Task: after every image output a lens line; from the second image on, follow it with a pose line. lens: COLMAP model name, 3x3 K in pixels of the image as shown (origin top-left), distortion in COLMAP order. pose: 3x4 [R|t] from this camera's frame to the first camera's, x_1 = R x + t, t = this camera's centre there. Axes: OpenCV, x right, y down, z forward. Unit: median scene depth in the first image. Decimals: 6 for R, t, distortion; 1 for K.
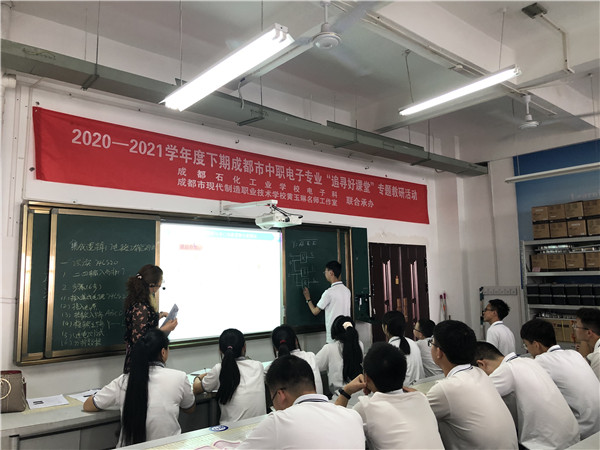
lens RADIAL K [[490.8, 0, 300.0], [0, 490.8, 225.0], [0, 0, 1]] dist [0.011017, -0.002749]
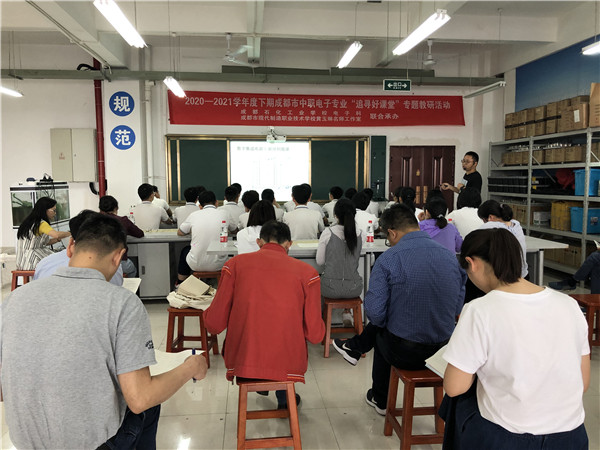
lens RADIAL K [[490.8, 0, 300.0], [0, 490.8, 225.0], [0, 0, 1]] dist [0.011017, -0.002749]
pose [[0.823333, 0.070667, -0.563141, 0.795474], [0.054267, 0.977870, 0.202051, -0.043231], [0.564958, -0.196916, 0.801278, -0.344315]]
